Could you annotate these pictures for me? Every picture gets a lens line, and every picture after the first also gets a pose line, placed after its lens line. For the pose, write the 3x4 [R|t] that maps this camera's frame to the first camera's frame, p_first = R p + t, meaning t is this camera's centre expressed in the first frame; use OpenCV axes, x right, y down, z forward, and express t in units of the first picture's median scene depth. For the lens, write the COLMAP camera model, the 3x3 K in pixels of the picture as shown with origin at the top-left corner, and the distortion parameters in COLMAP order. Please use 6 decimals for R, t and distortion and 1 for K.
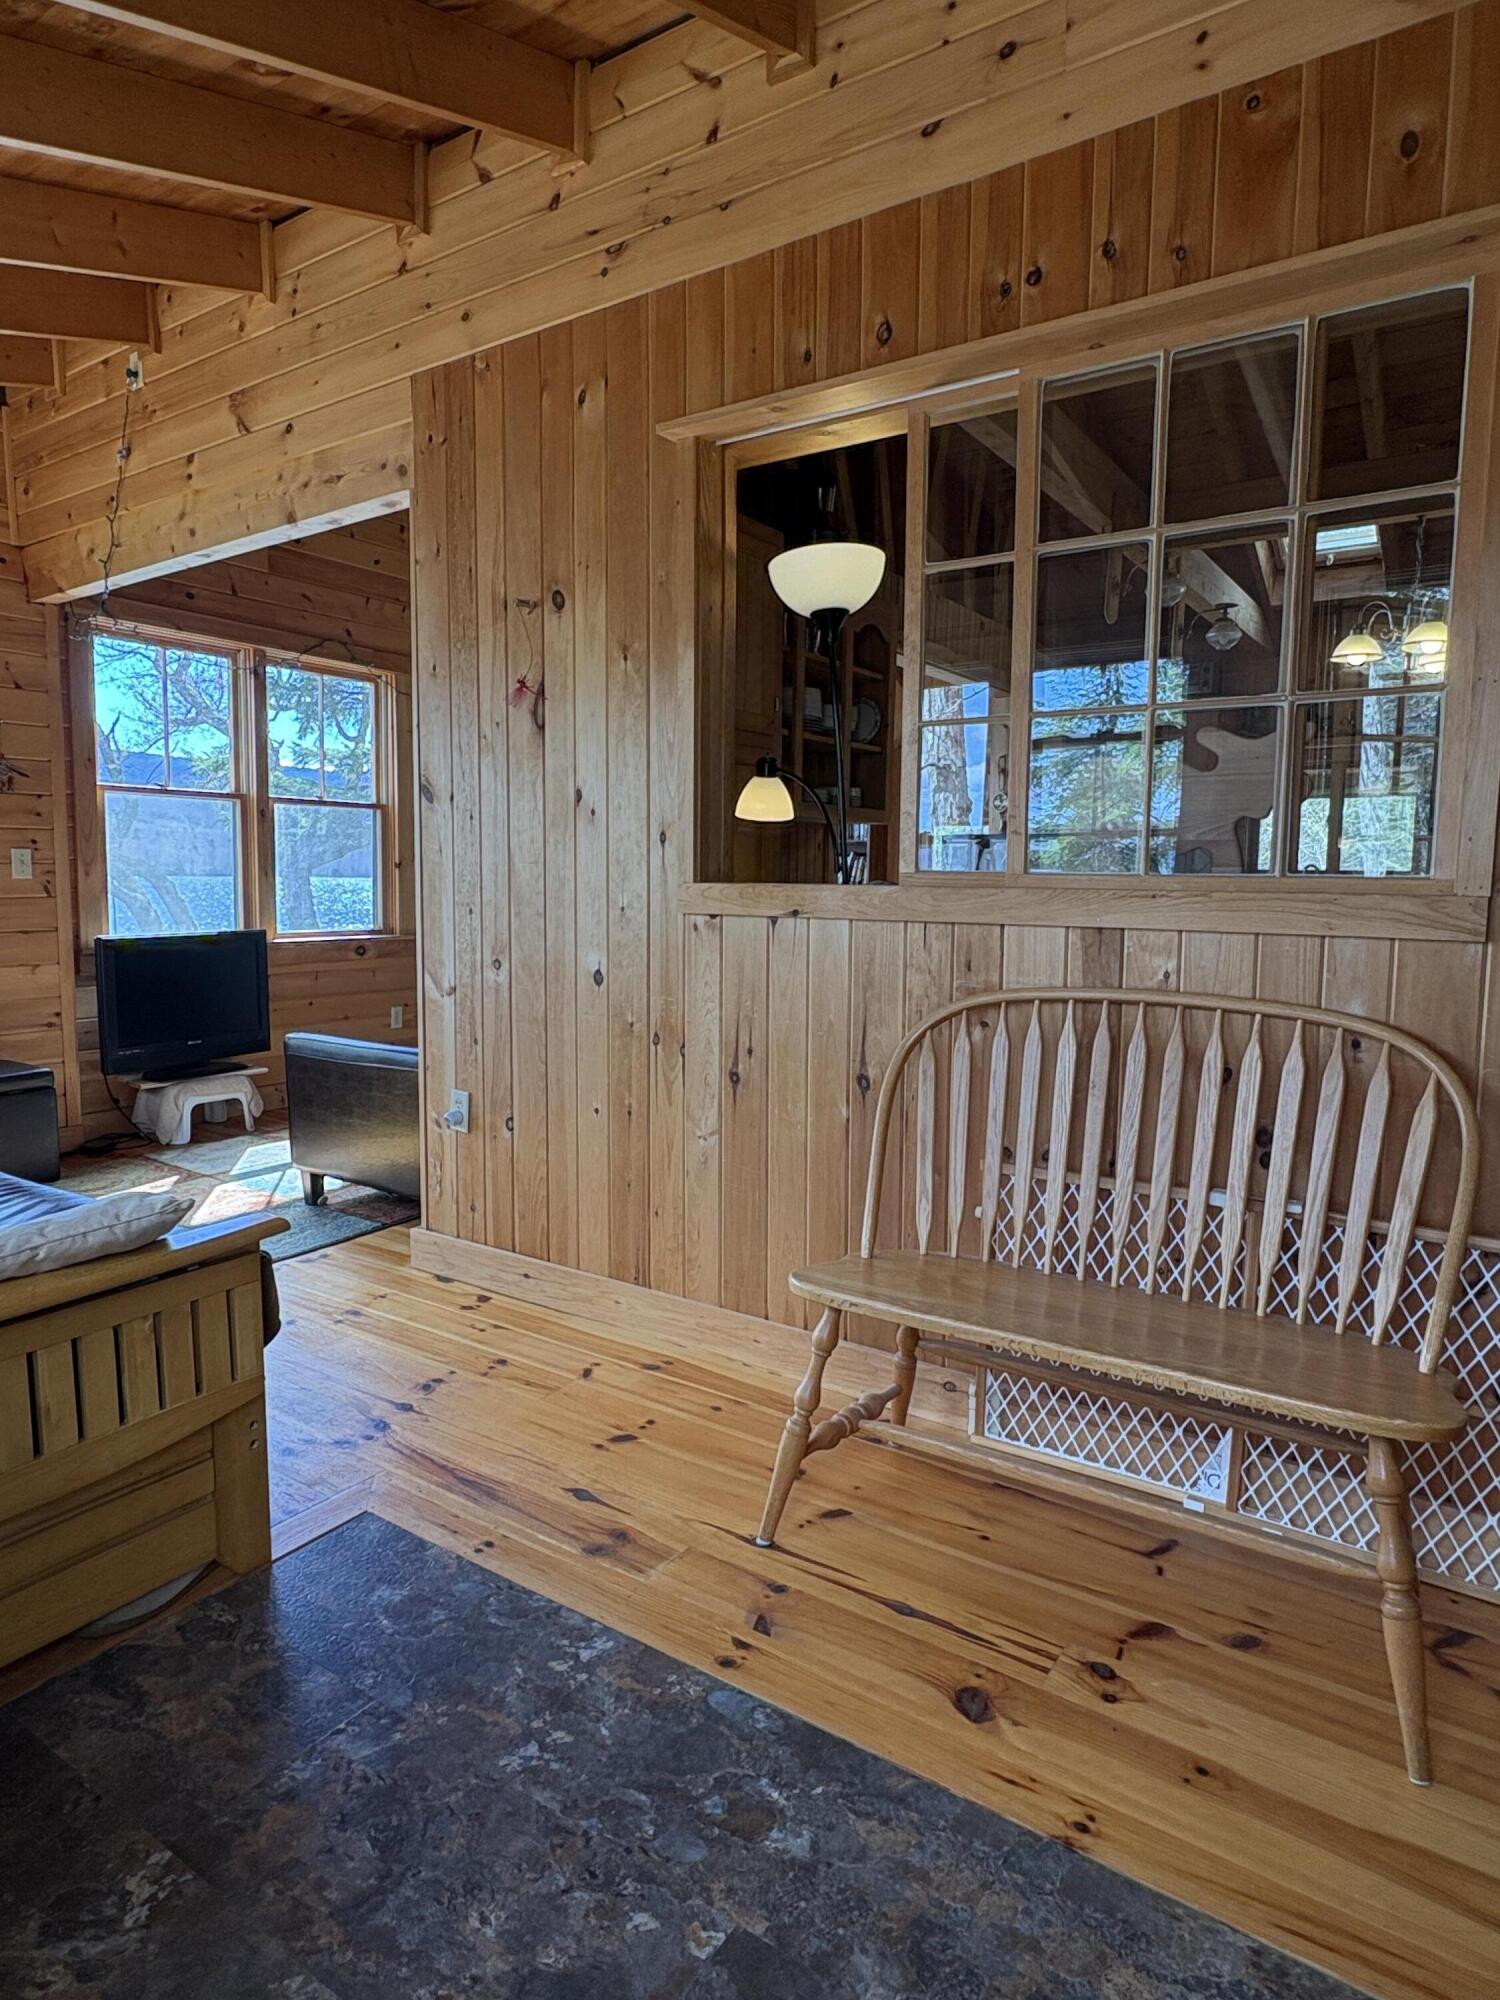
lens RADIAL K [[1167.9, 0, 751.6], [0, 1167.9, 997.2], [0, 0, 1]] dist [-0.002667, 0.000214]
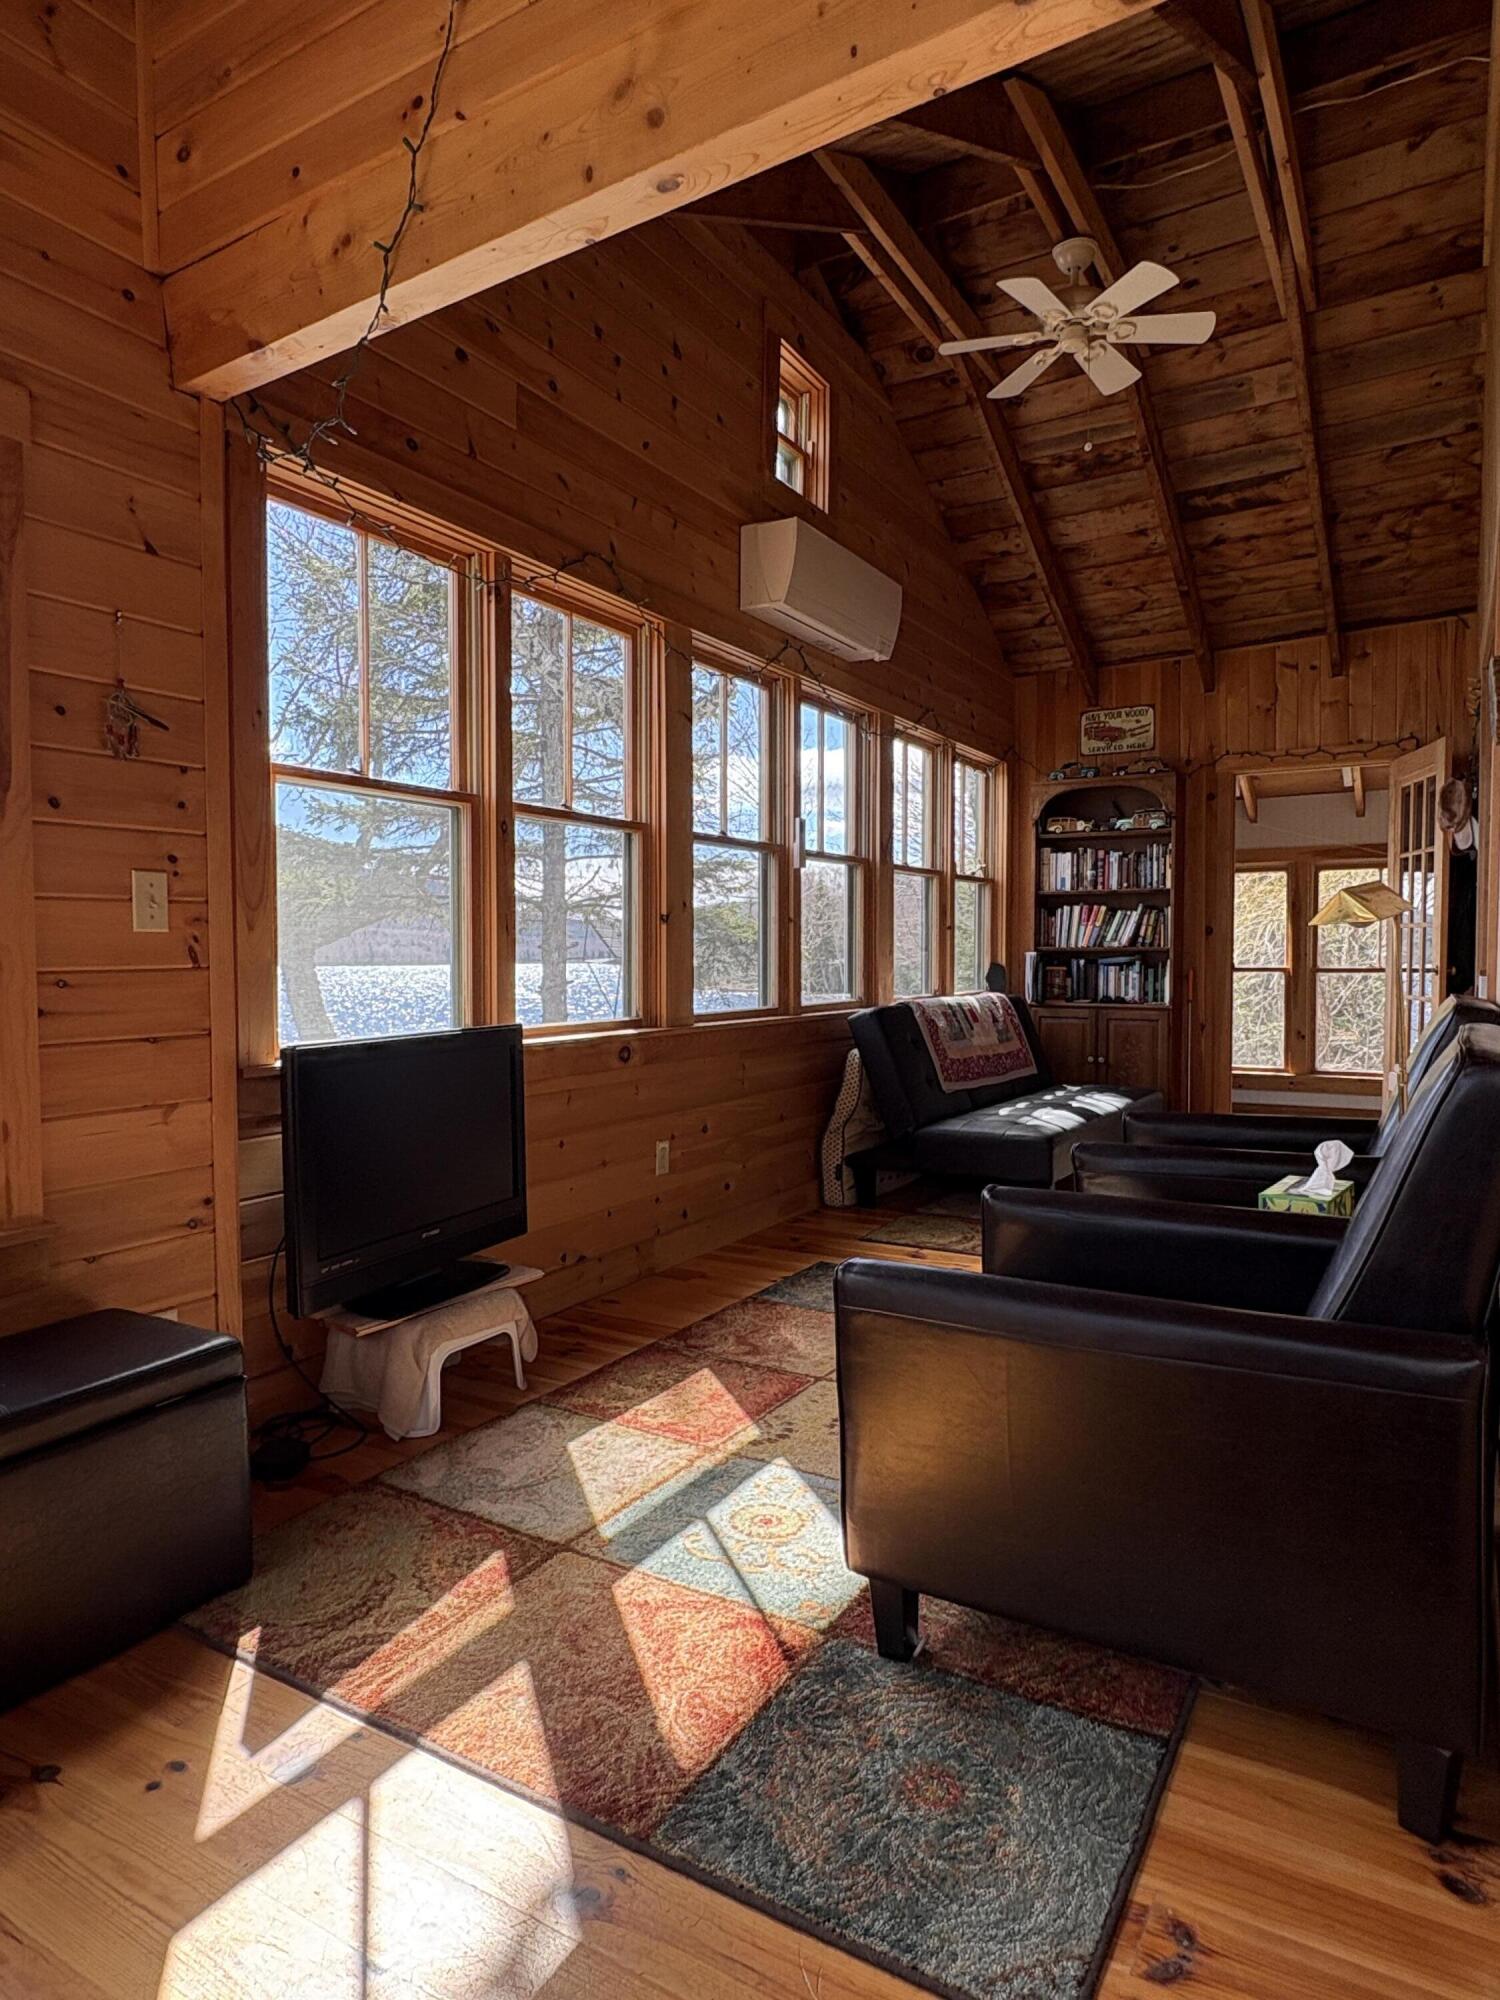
lens RADIAL K [[1167.9, 0, 747.9], [0, 1167.9, 1005.4], [0, 0, 1]] dist [-0.002667, 0.000214]
pose [[0.998023, -0.019795, 0.059651, -0.368568], [0.023465, 0.997834, -0.061460, -0.031345], [-0.058305, 0.062738, 0.996325, 0.452141]]
